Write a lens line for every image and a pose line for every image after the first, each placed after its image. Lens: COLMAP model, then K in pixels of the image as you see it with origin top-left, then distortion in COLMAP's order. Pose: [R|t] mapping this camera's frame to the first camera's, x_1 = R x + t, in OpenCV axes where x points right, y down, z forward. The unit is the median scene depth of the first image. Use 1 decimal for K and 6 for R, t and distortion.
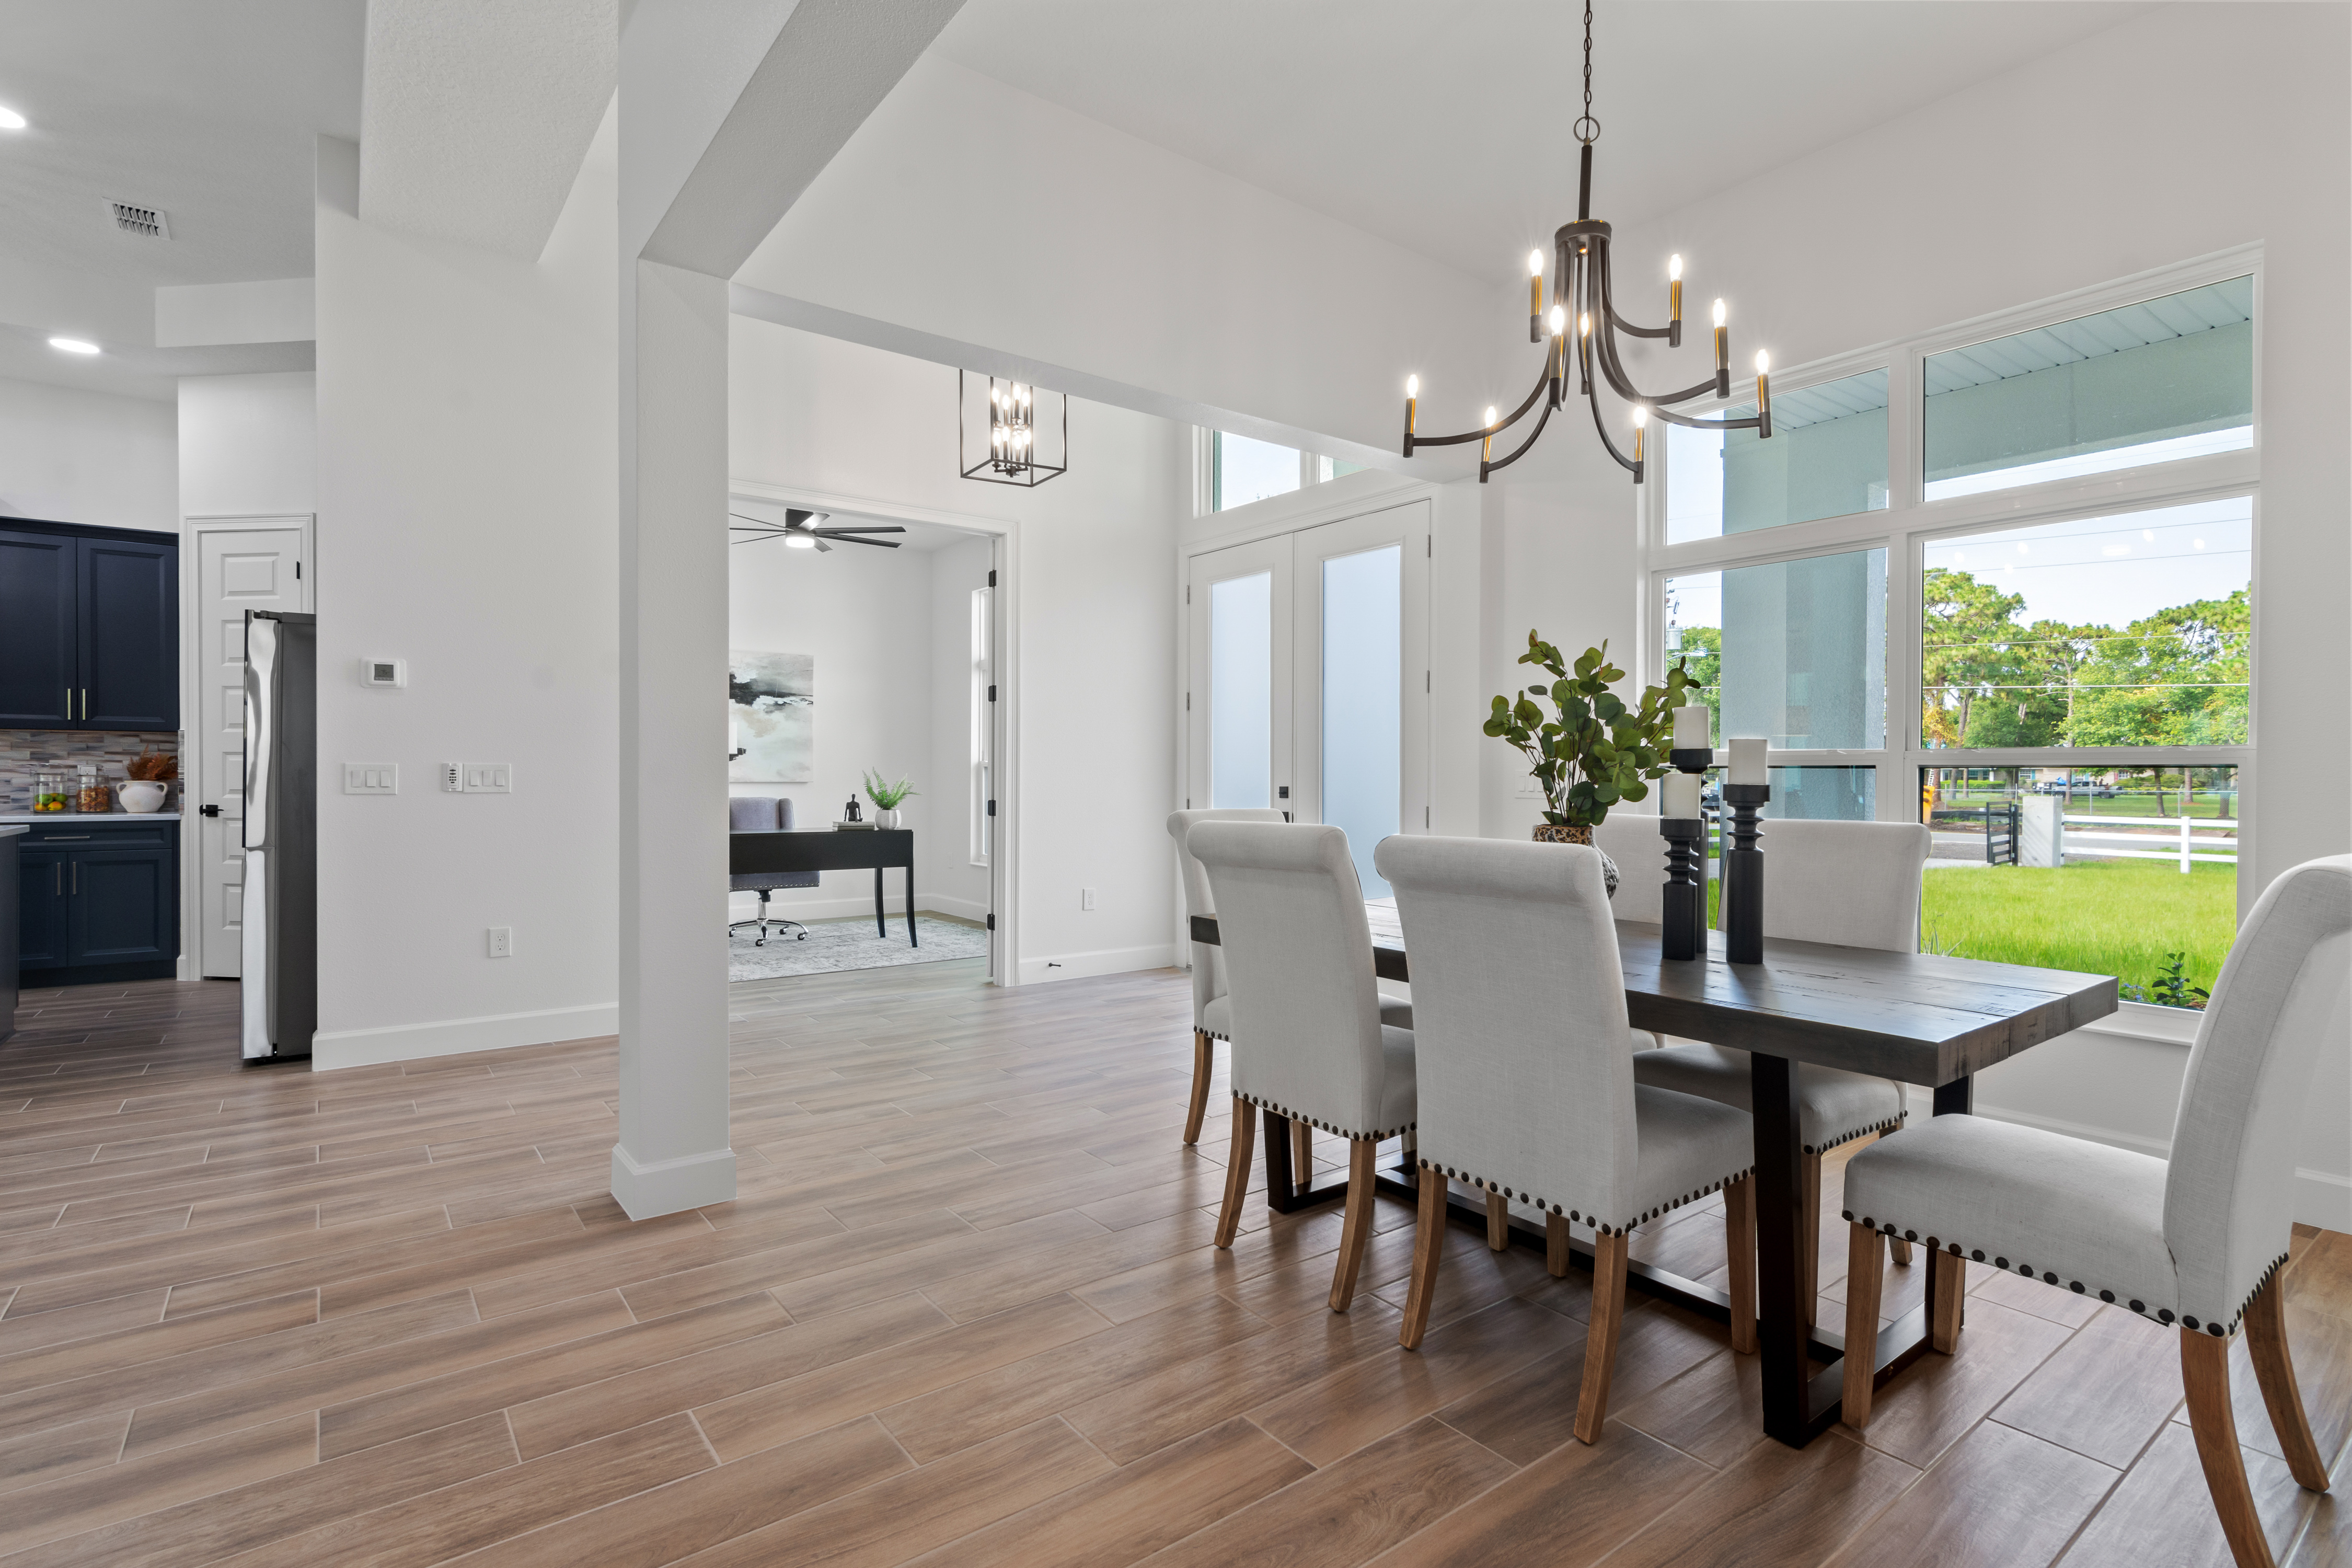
lens RADIAL K [[1135.8, 0, 1174.4], [0, 1135.8, 782.2], [0, 0, 1]] dist [-0.000660, 0.000355]
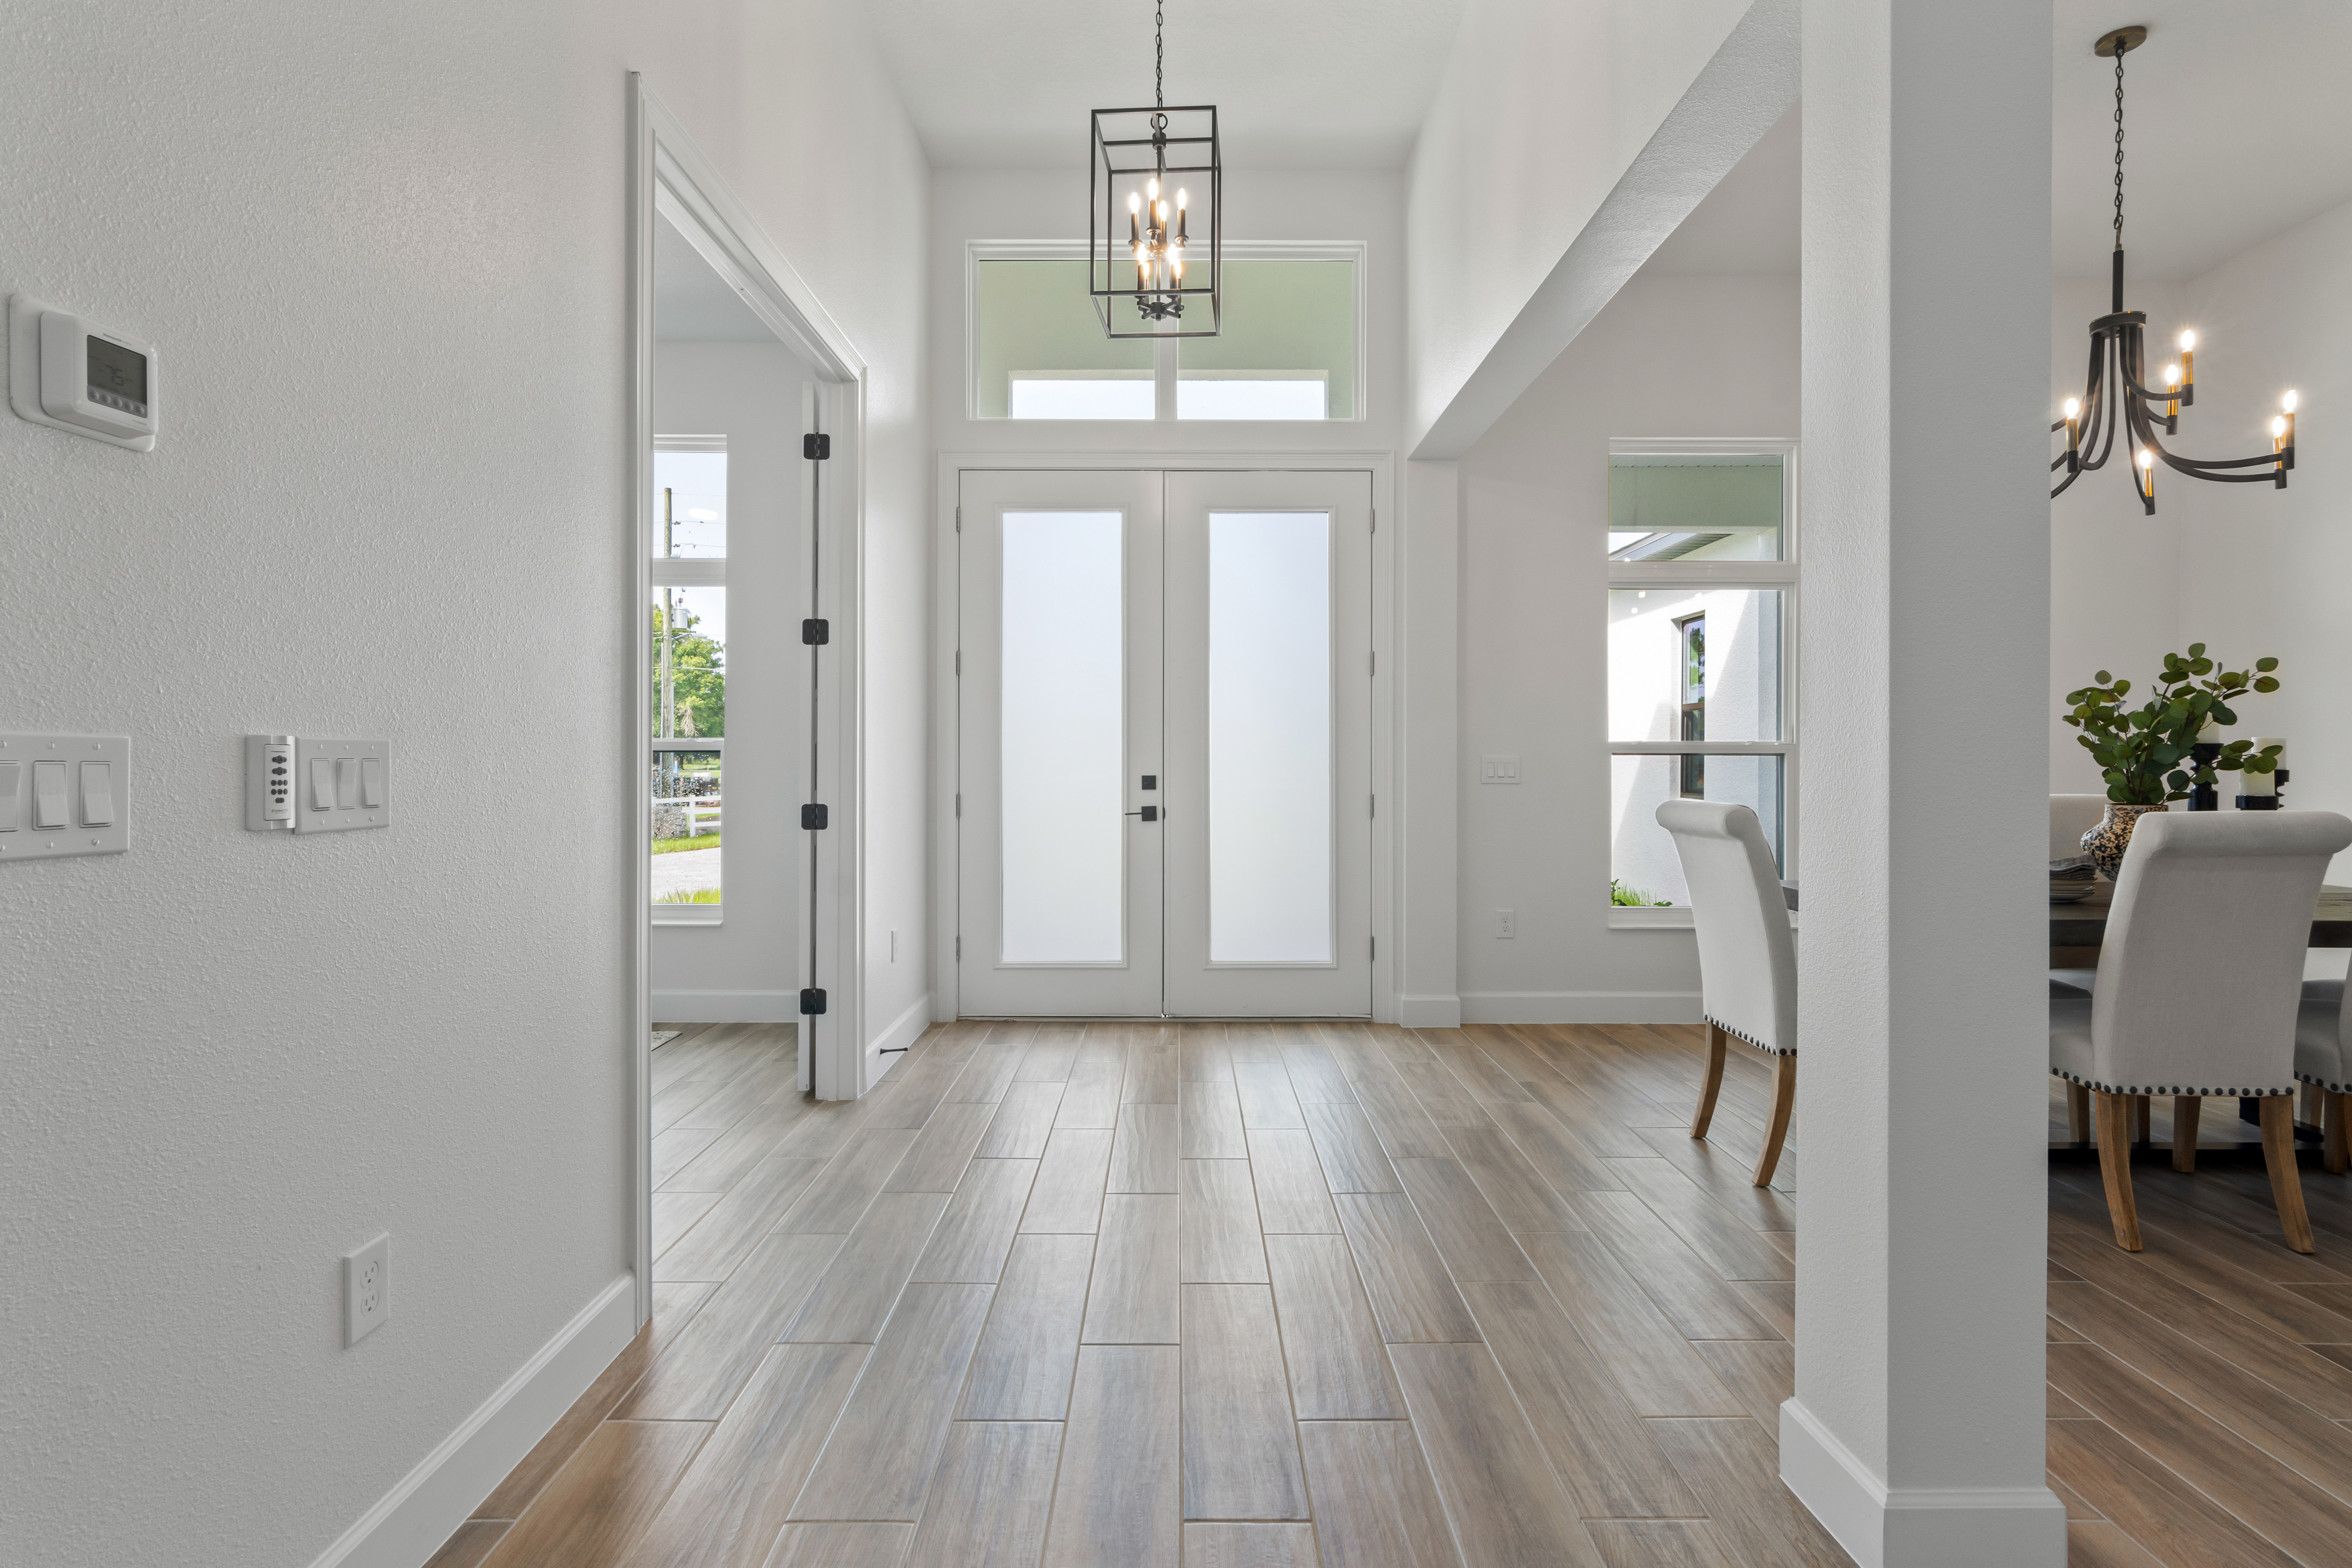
lens RADIAL K [[1135.8, 0, 1175.8], [0, 1135.8, 760.4], [0, 0, 1]] dist [-0.000660, 0.000355]
pose [[0.603672, -0.003179, 0.797227, -0.721028], [0.006415, 0.999979, -0.000869, -0.008174], [-0.797207, 0.005639, 0.603679, 0.625618]]
